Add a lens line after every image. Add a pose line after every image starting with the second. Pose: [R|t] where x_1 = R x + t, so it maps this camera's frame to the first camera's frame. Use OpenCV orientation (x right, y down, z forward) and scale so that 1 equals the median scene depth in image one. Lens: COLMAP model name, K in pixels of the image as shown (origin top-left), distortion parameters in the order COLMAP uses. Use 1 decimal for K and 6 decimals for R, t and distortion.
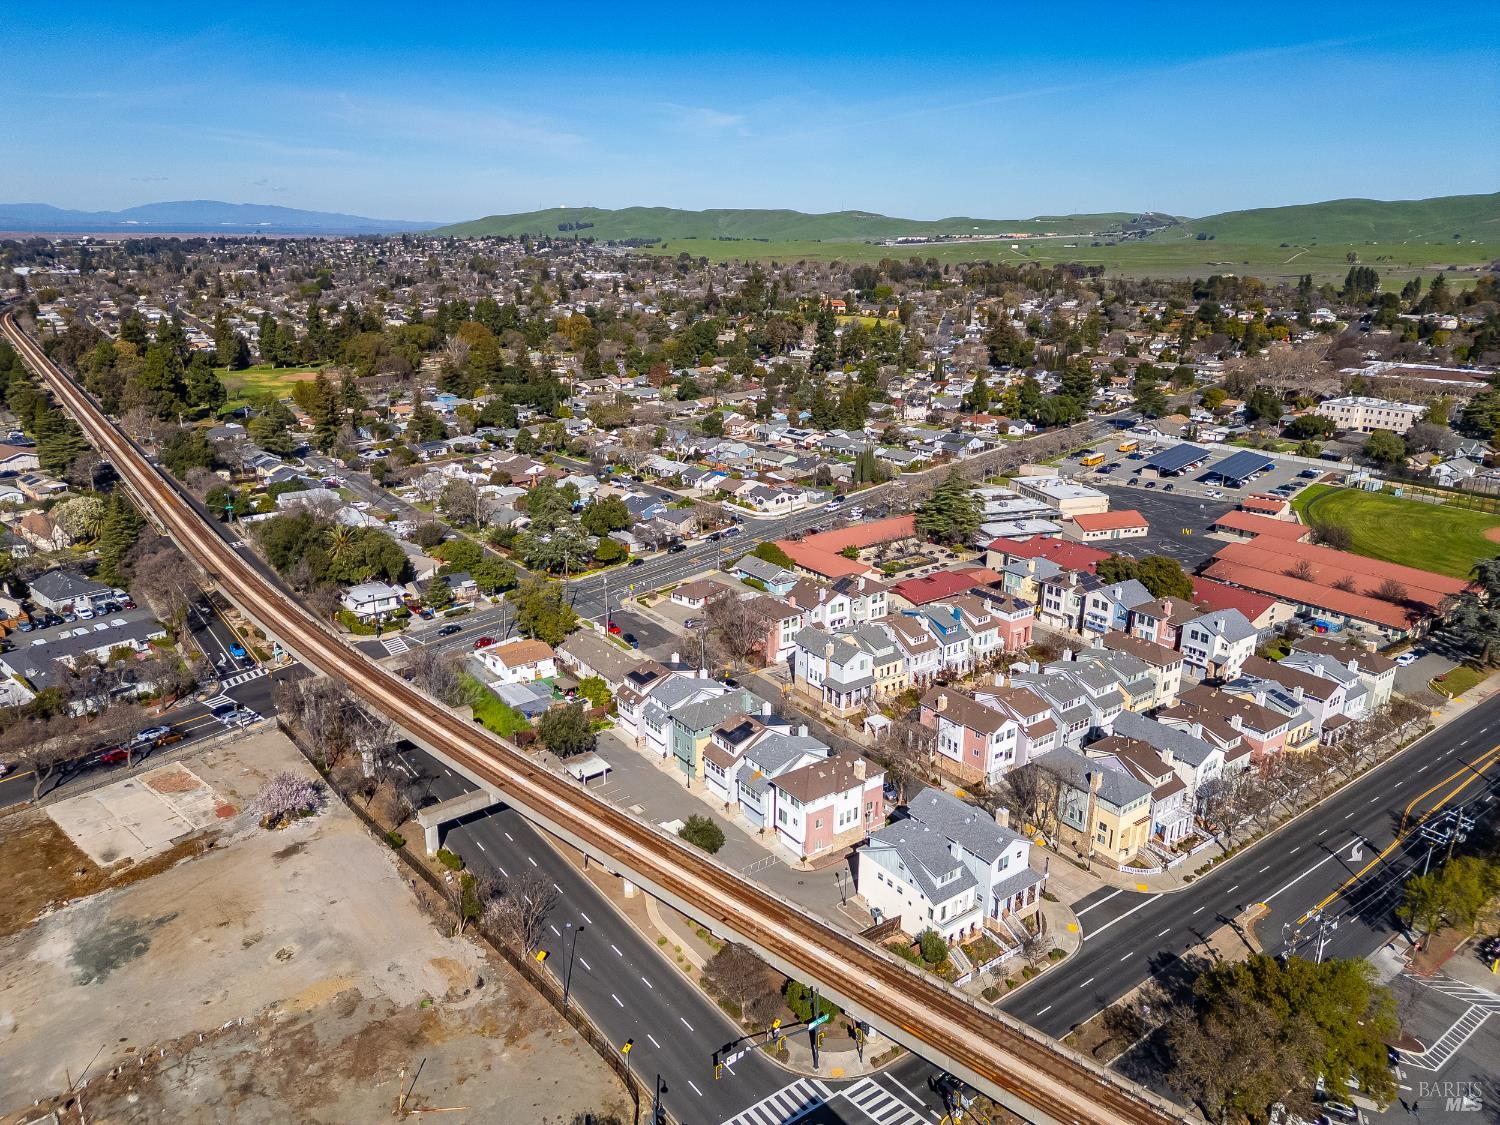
lens RADIAL K [[1047.8, 0, 750.0], [0, 1047.8, 562.5], [0, 0, 1]] dist [0.068128, -0.046127]
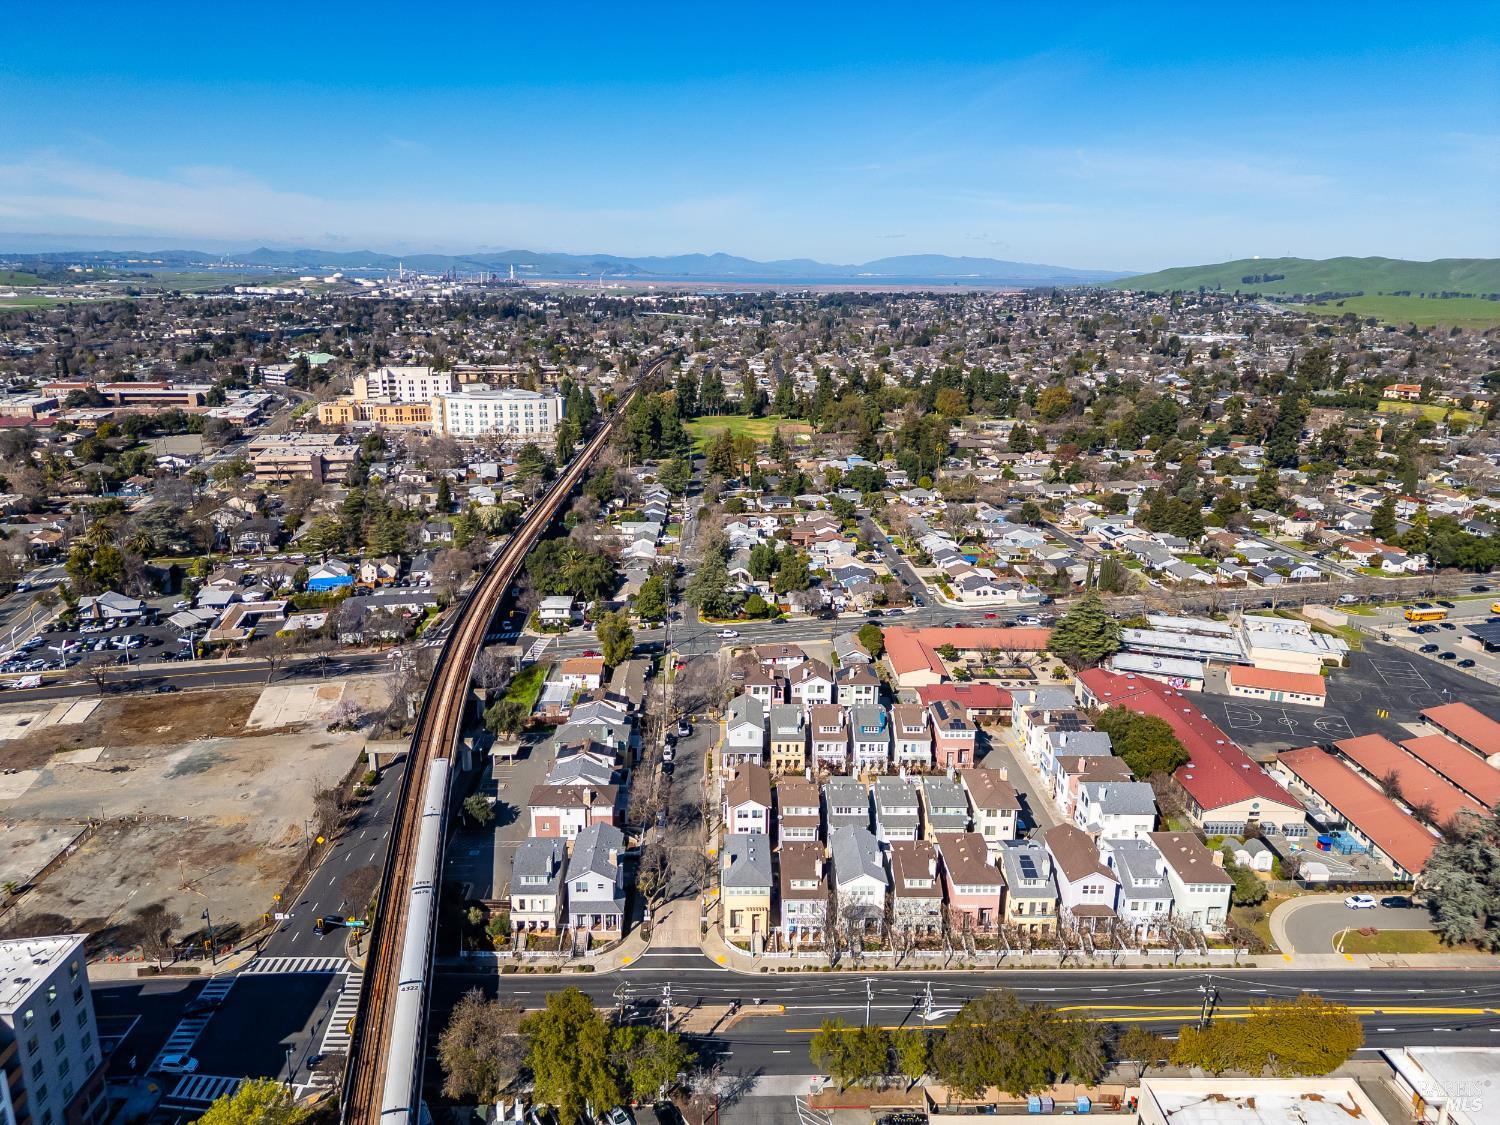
lens RADIAL K [[1047.8, 0, 750.0], [0, 1047.8, 562.5], [0, 0, 1]] dist [0.068128, -0.046127]
pose [[0.813530, 0.159202, -0.559307, 0.473004], [-0.182764, 0.983057, 0.013982, -0.069524], [0.552057, 0.090846, 0.828843, 0.009317]]
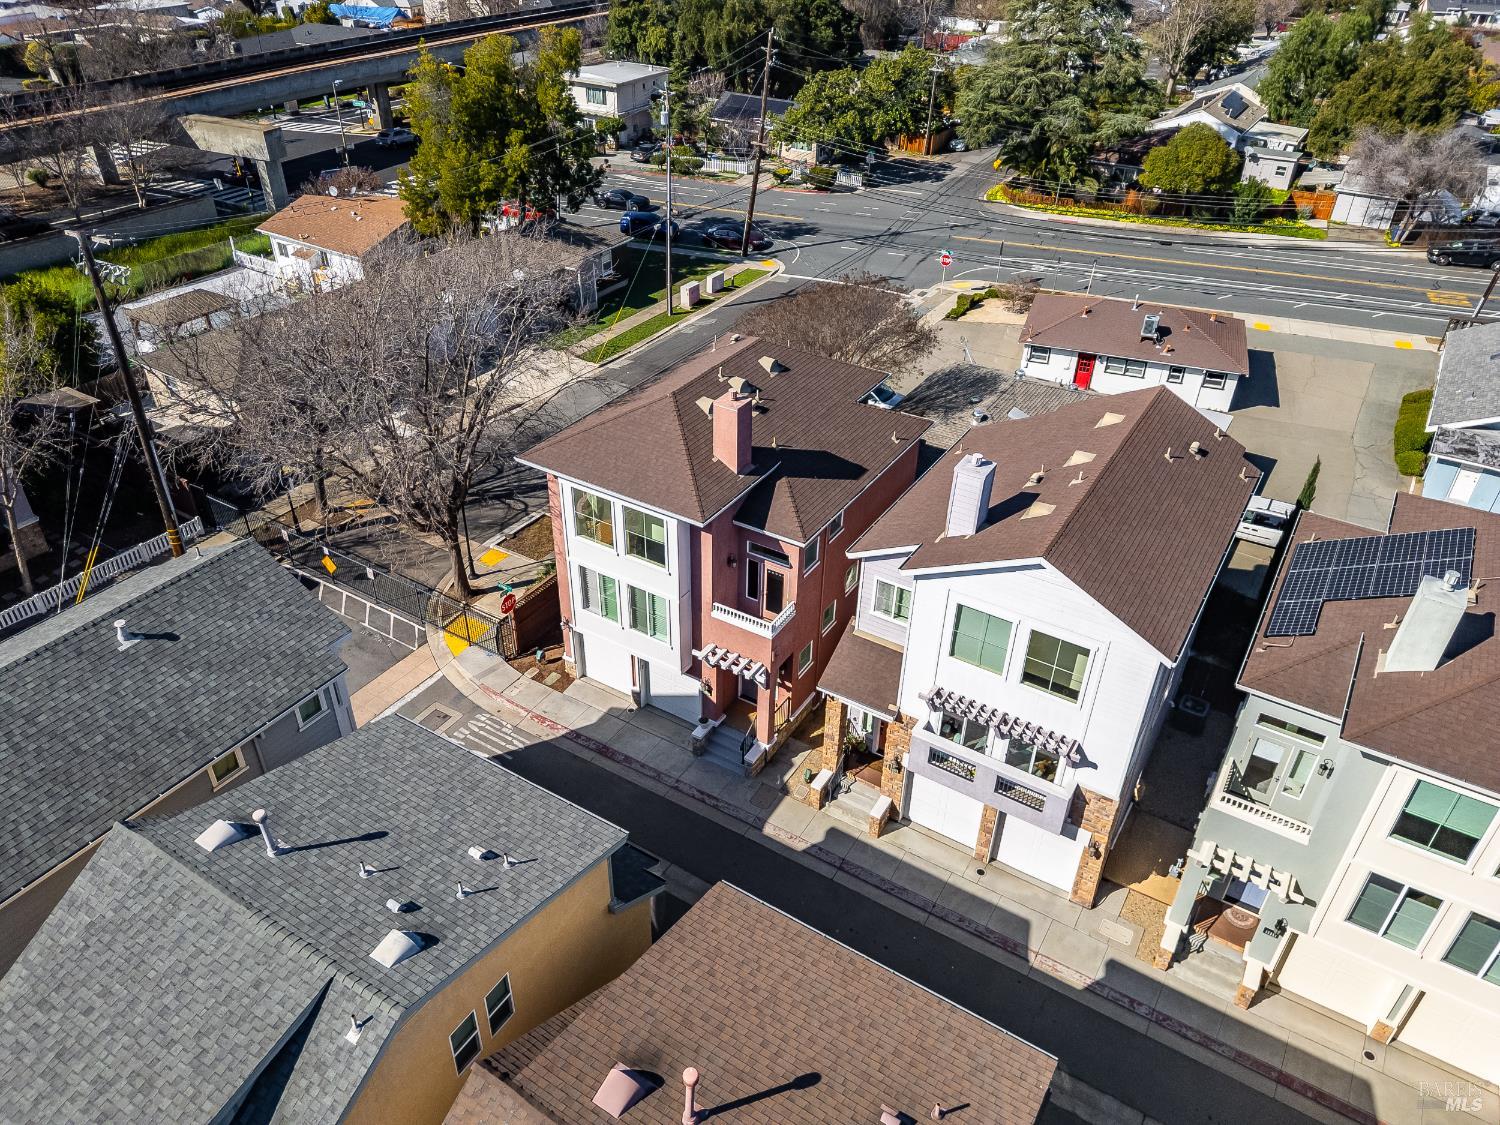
lens RADIAL K [[1047.8, 0, 750.0], [0, 1047.8, 562.5], [0, 0, 1]] dist [0.068128, -0.046127]
pose [[0.365451, 0.522373, -0.770436, 0.121219], [-0.295817, 0.849955, 0.435969, -0.009996], [0.882574, 0.068583, 0.465144, 0.682263]]
